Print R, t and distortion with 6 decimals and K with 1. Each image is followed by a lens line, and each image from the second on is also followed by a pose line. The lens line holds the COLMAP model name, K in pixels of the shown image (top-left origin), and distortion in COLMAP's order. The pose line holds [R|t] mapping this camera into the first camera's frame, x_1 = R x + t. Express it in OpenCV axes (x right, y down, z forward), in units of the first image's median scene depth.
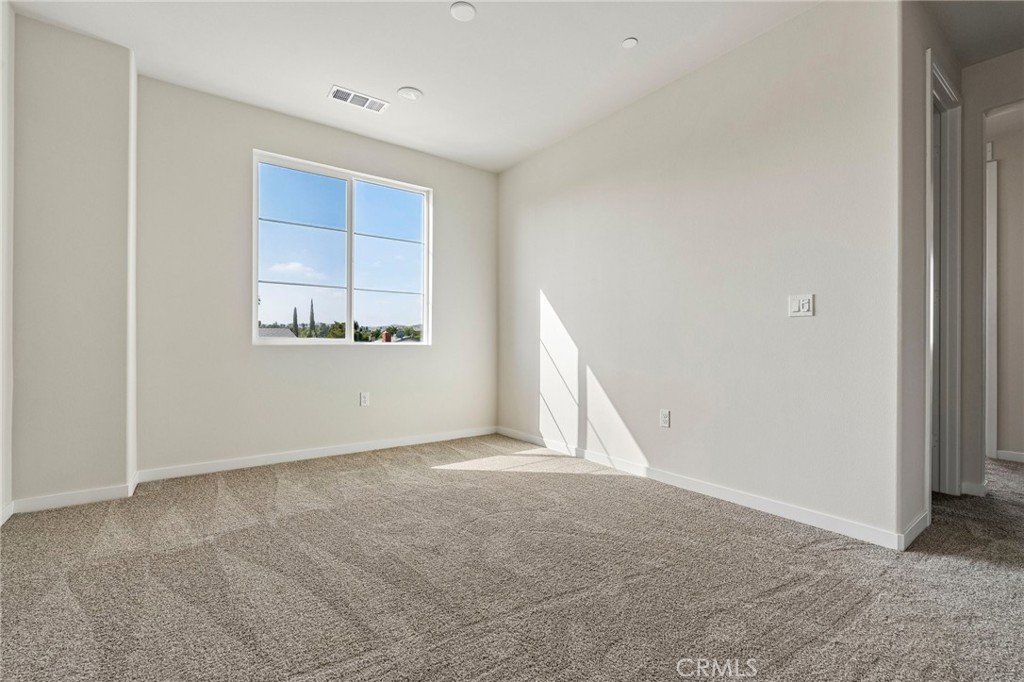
lens RADIAL K [[449.2, 0, 514.2], [0, 449.2, 345.1], [0, 0, 1]] dist [-0.002426, 0.000589]
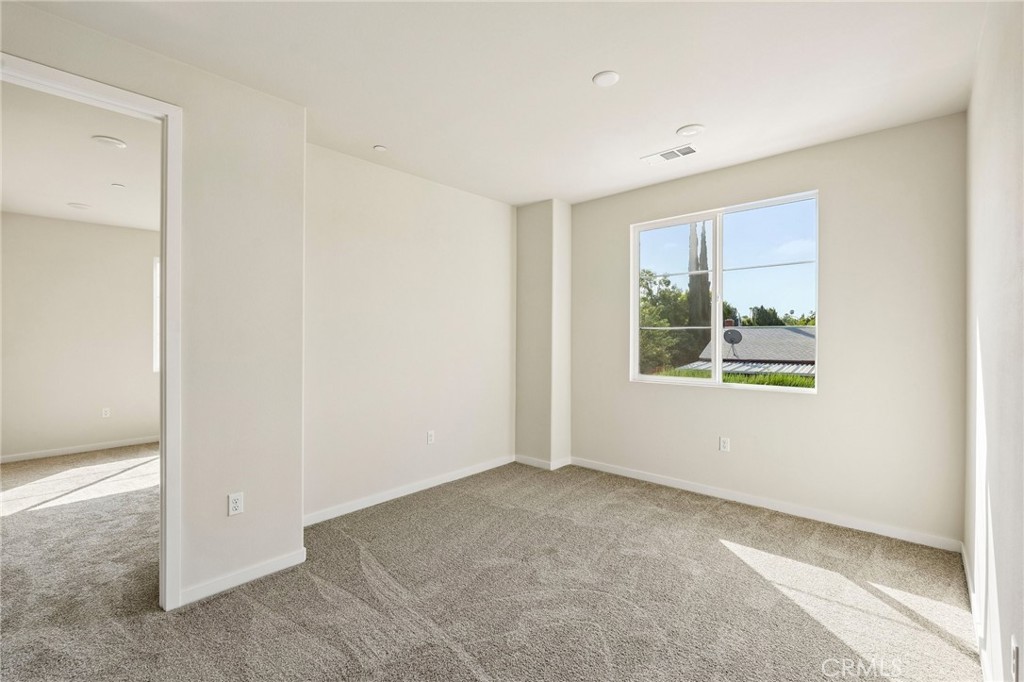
lens RADIAL K [[449.2, 0, 514.4], [0, 449.2, 337.9], [0, 0, 1]] dist [-0.002426, 0.000589]
pose [[0.194775, -0.005771, -0.980831, 0.704754], [-0.004029, 0.999970, -0.006683, -0.132416], [0.980840, 0.005253, 0.194746, 0.514164]]
